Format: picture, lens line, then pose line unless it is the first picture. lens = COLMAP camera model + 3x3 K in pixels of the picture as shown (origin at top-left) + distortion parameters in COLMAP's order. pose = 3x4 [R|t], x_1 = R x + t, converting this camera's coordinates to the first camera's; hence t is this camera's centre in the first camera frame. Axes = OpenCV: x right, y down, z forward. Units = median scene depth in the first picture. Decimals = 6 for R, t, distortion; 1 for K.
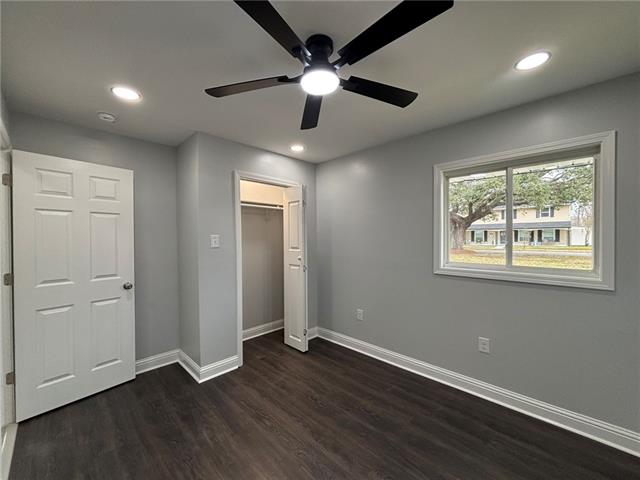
lens RADIAL K [[258.8, 0, 319.8], [0, 258.8, 239.0], [0, 0, 1]] dist [0.005683, 0.000242]
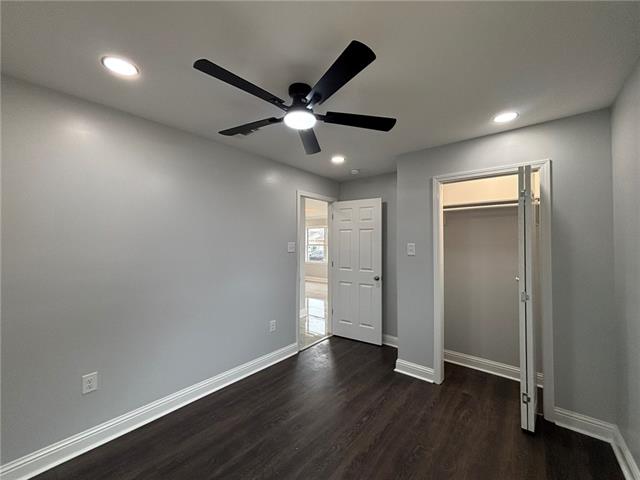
lens RADIAL K [[258.8, 0, 319.8], [0, 258.8, 239.0], [0, 0, 1]] dist [0.005683, 0.000242]
pose [[0.081710, -0.008450, -0.996620, 0.659339], [-0.010658, 0.999899, -0.009351, -0.020372], [0.996599, 0.011386, 0.081612, 0.545550]]
